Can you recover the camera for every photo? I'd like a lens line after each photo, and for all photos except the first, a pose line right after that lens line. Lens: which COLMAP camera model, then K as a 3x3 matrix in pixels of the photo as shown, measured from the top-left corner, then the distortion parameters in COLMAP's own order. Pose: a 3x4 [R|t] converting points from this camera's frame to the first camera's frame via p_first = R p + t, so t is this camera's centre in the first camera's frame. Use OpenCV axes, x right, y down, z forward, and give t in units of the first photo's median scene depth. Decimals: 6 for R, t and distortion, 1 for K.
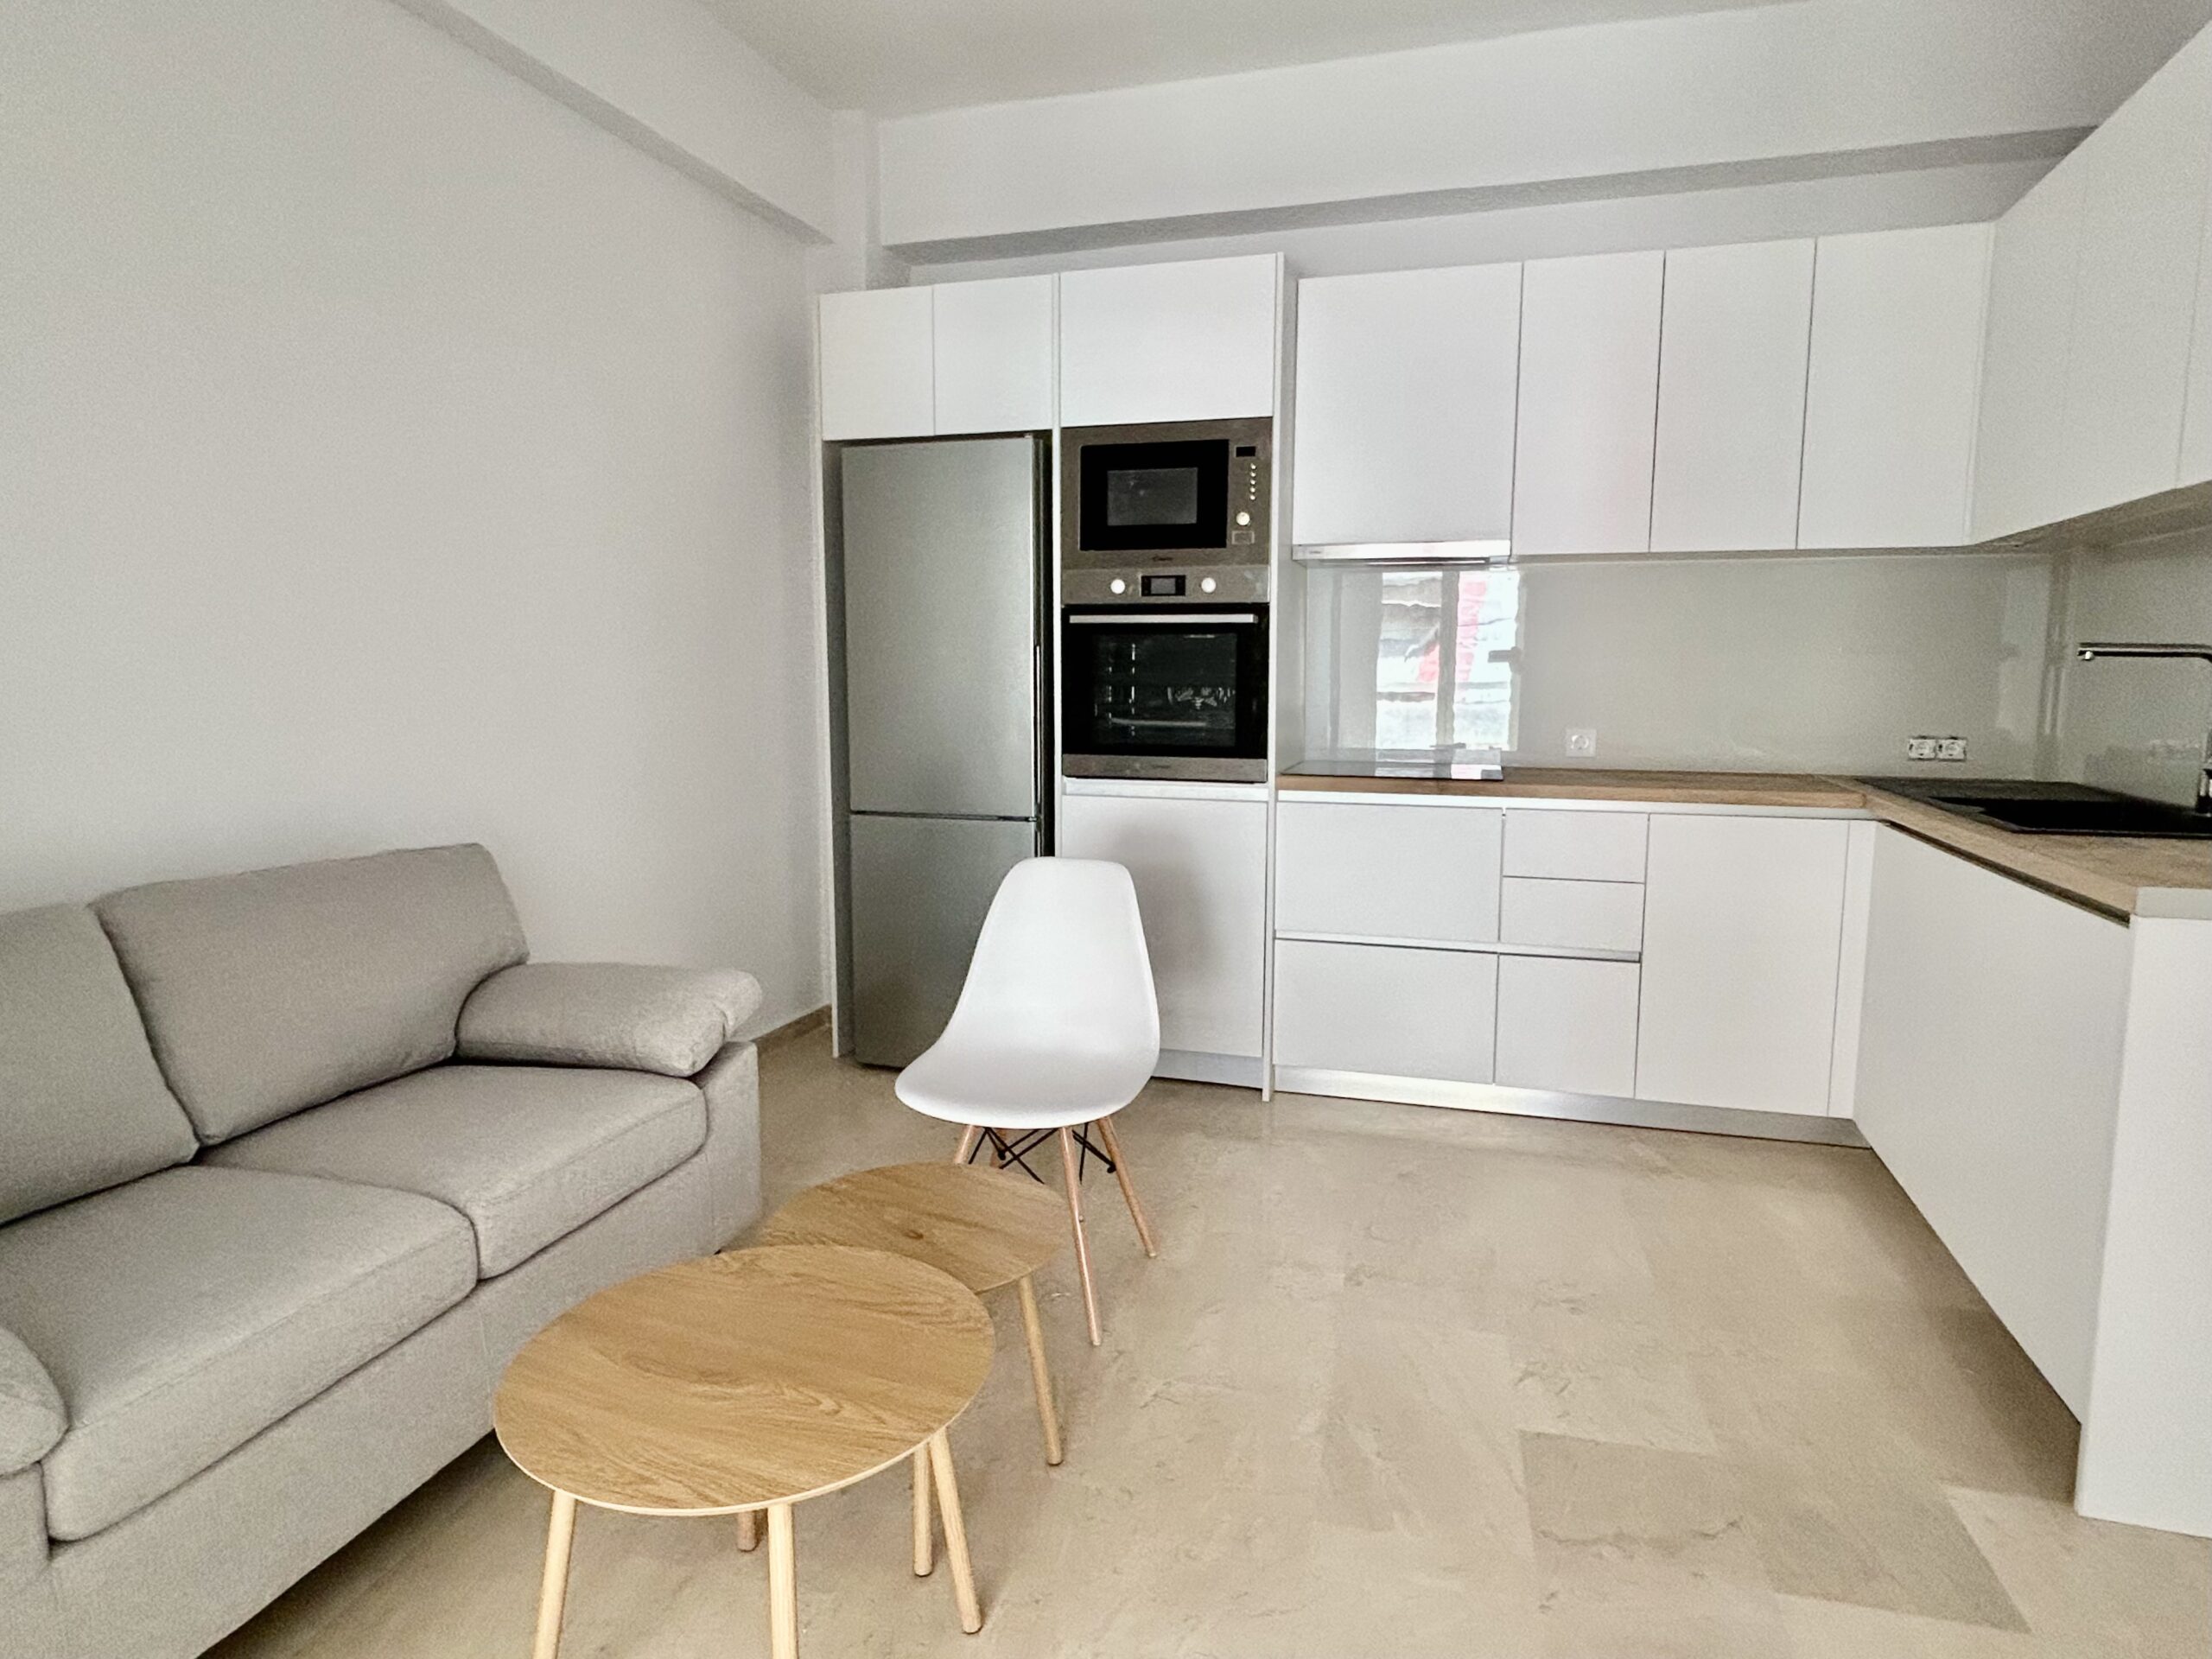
lens RADIAL K [[1255.0, 0, 1106.0], [0, 1255.0, 829.5], [0, 0, 1]] dist [-0.002315, -0.000693]
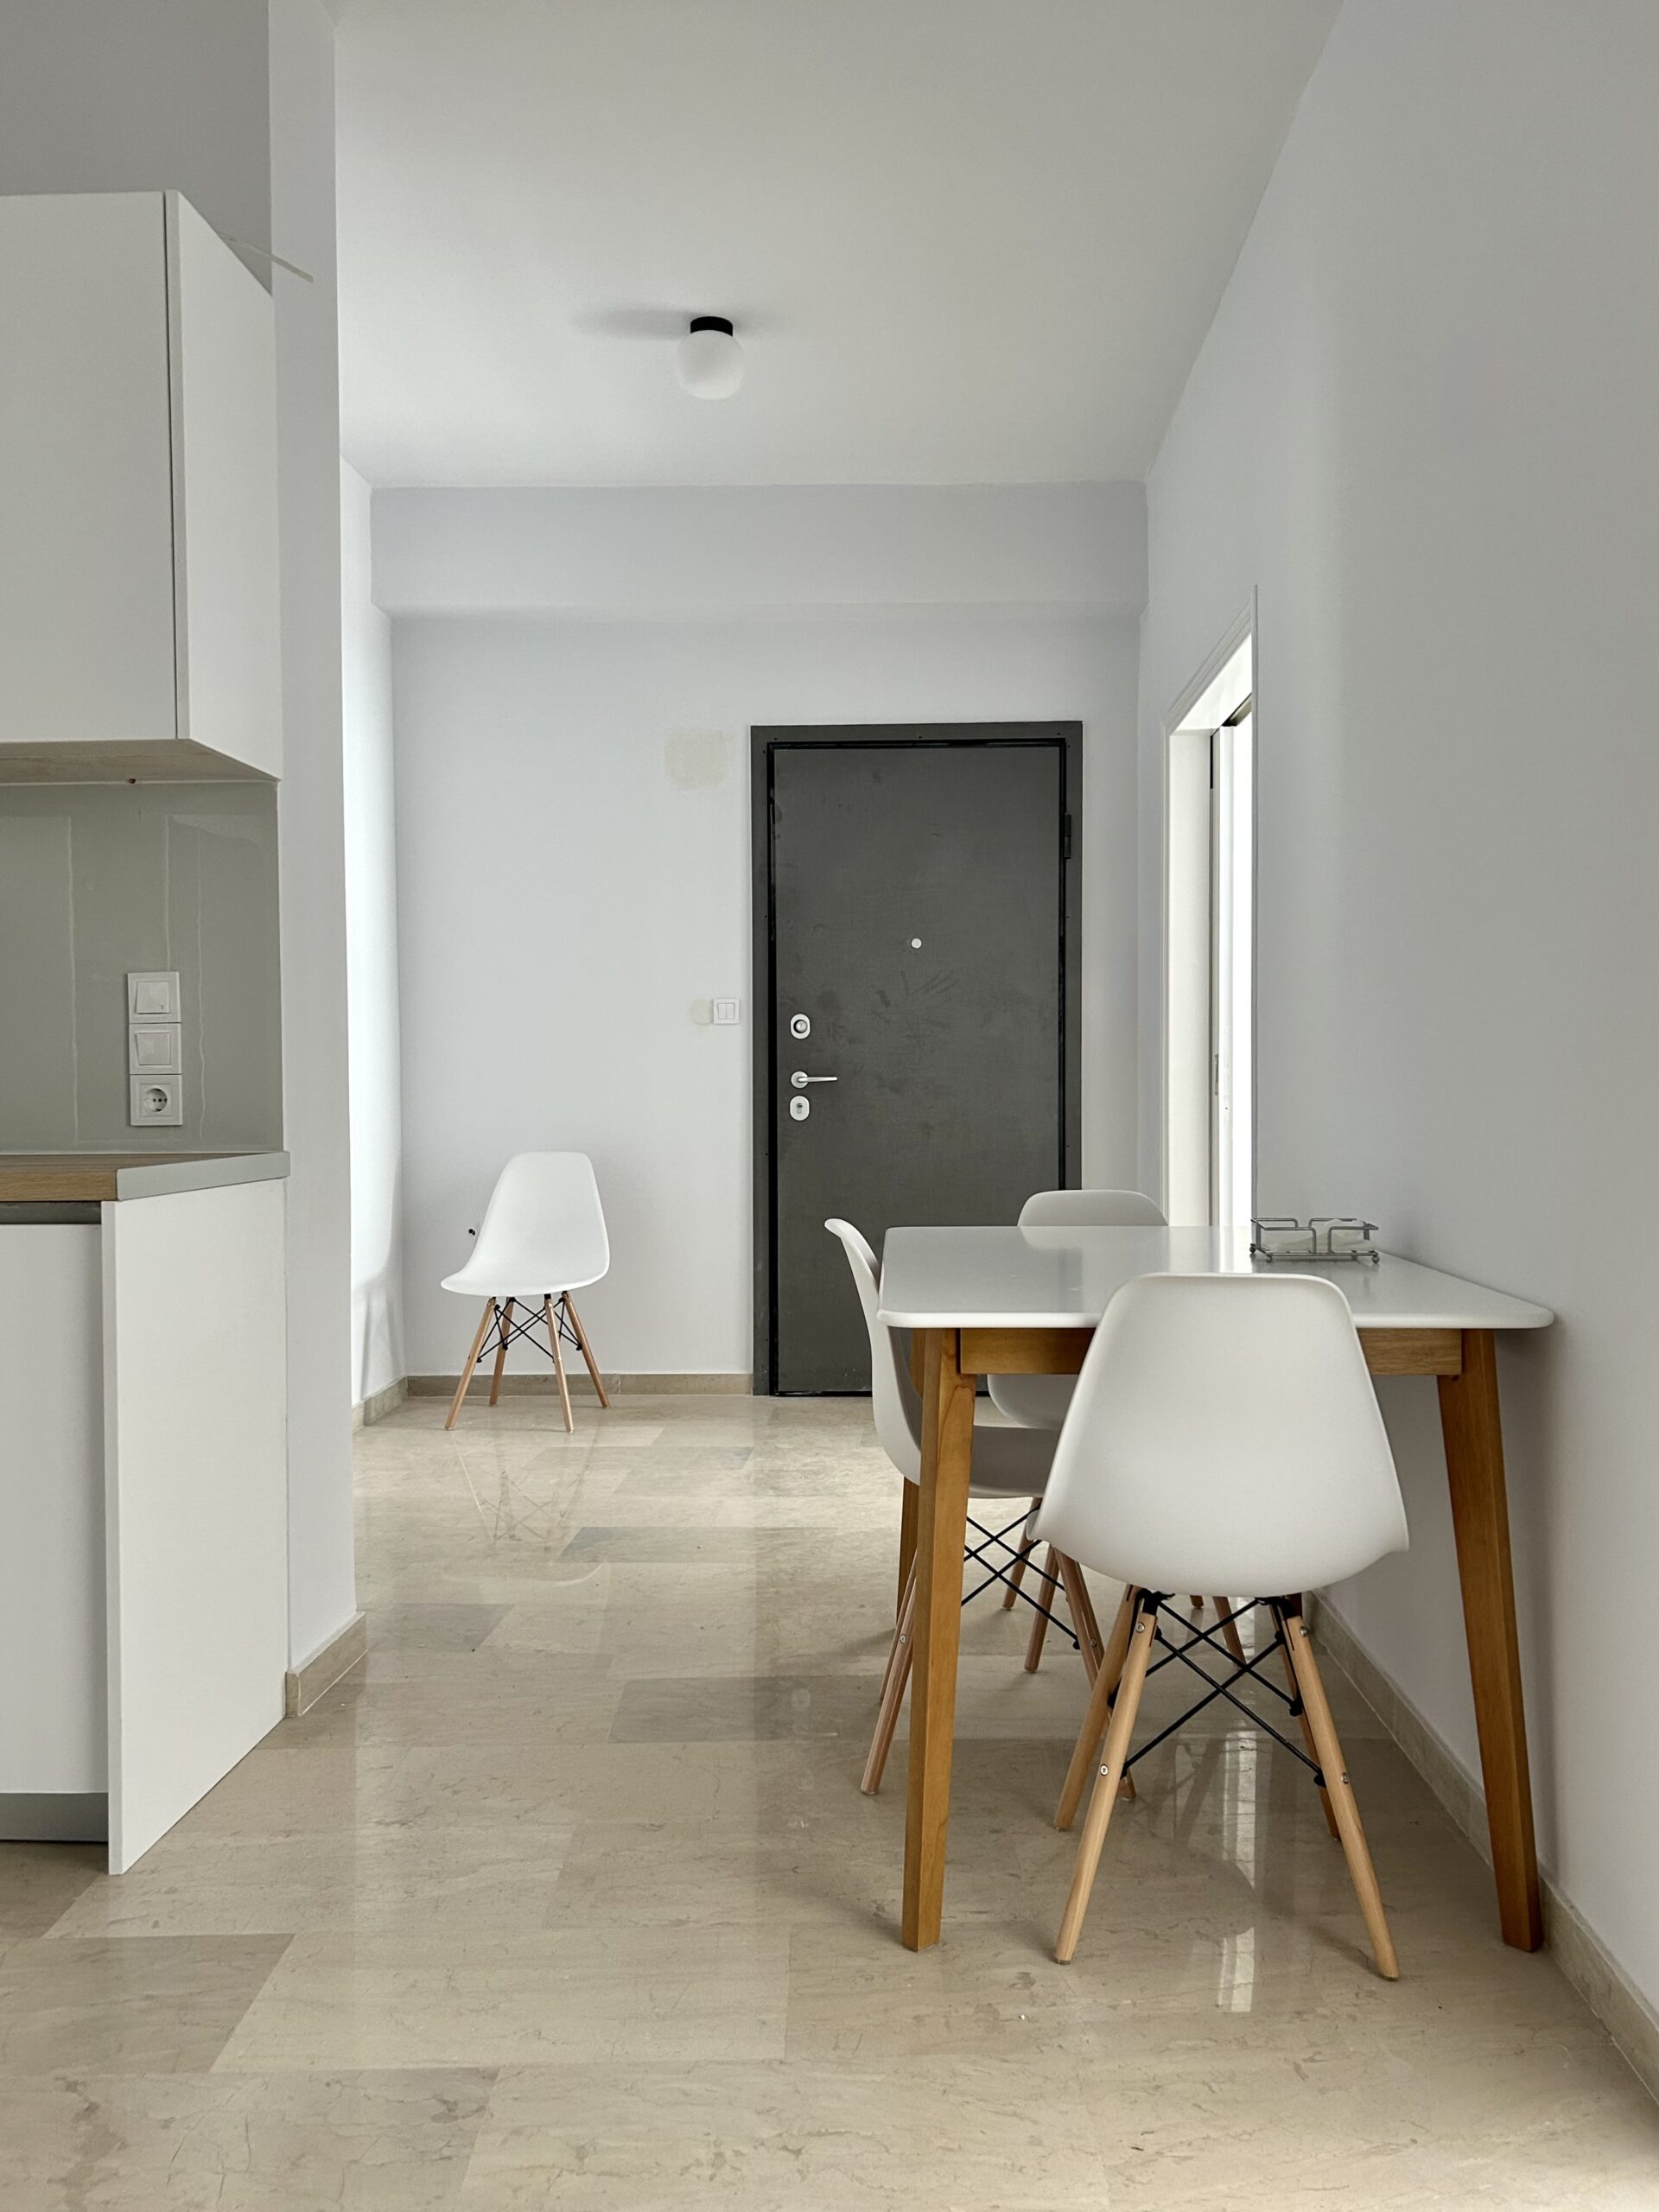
lens RADIAL K [[1749.3, 0, 861.5], [0, 1749.3, 1115.1], [0, 0, 1]] dist [0.092981, -0.091070]
pose [[-0.262075, -0.016089, 0.964913, -0.323087], [0.128099, 0.990433, 0.051306, 0.003960], [-0.956508, 0.137050, -0.257507, 0.404970]]
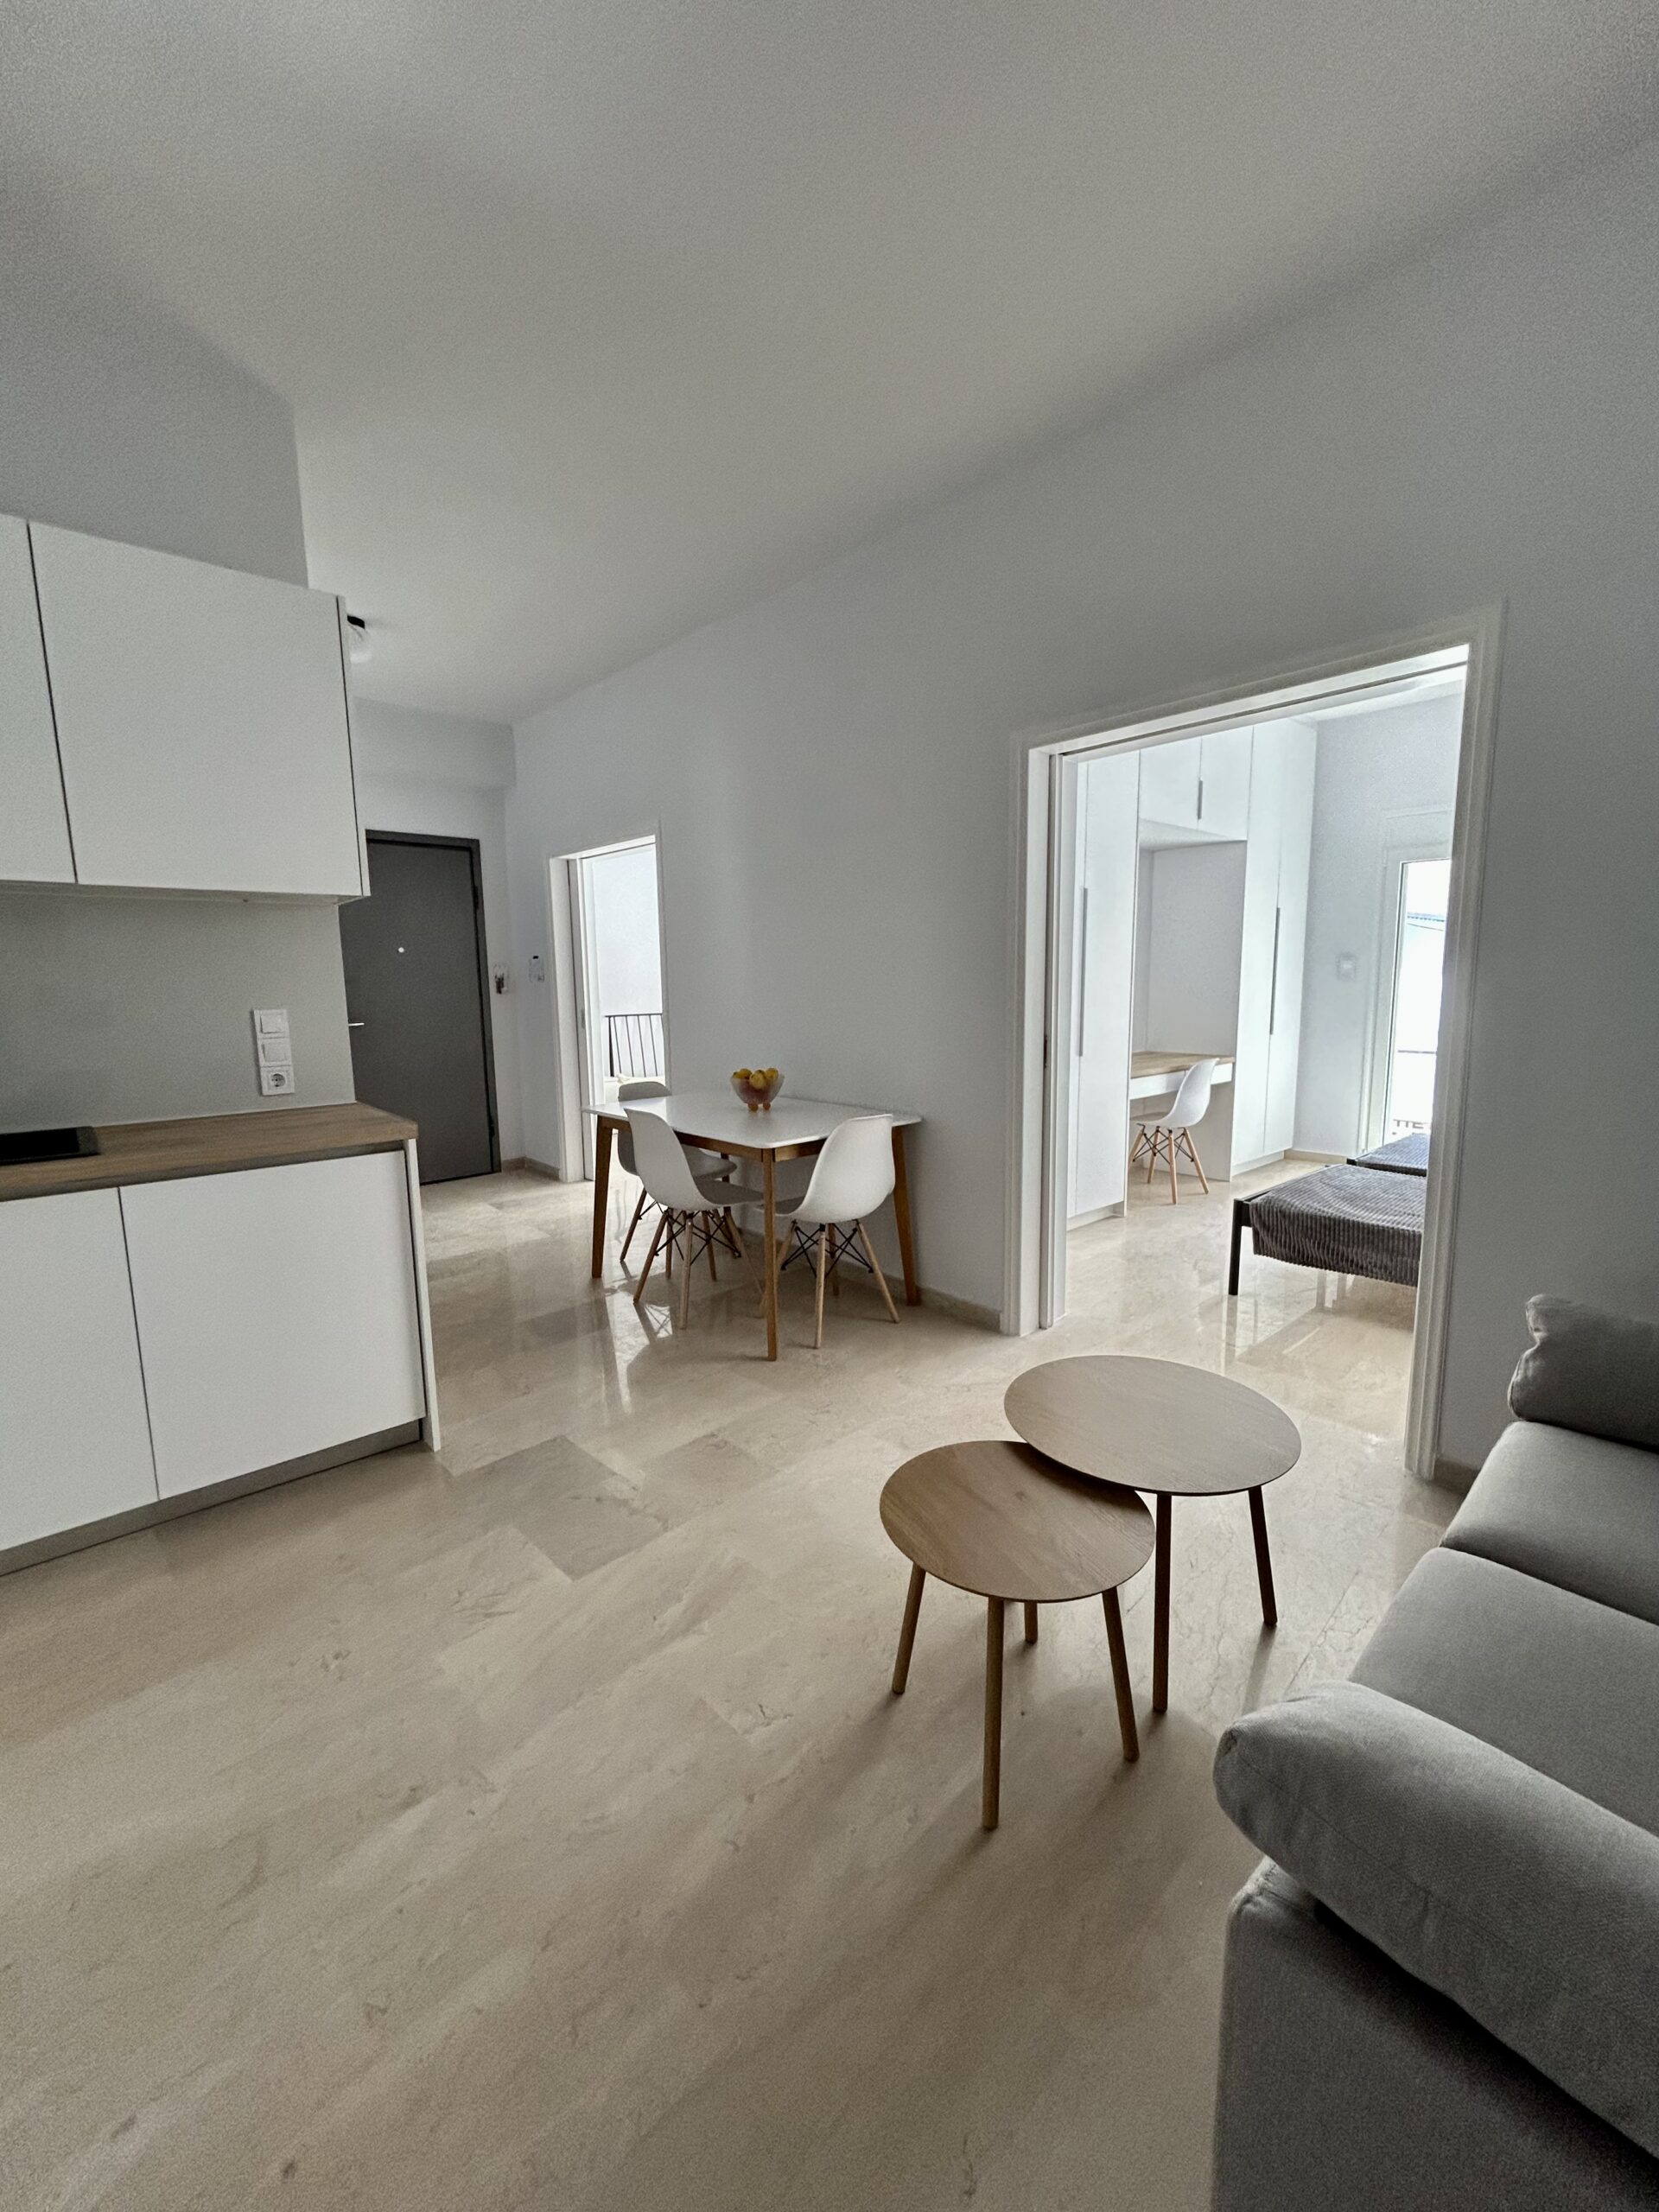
lens RADIAL K [[890.5, 0, 829.5], [0, 890.5, 1106.0], [0, 0, 1]] dist [-0.000523, 0.000953]
pose [[-0.858104, -0.062330, 0.509678, -0.218088], [0.077441, 0.965542, 0.248459, -0.138477], [-0.507602, 0.252674, -0.823709, 0.915759]]
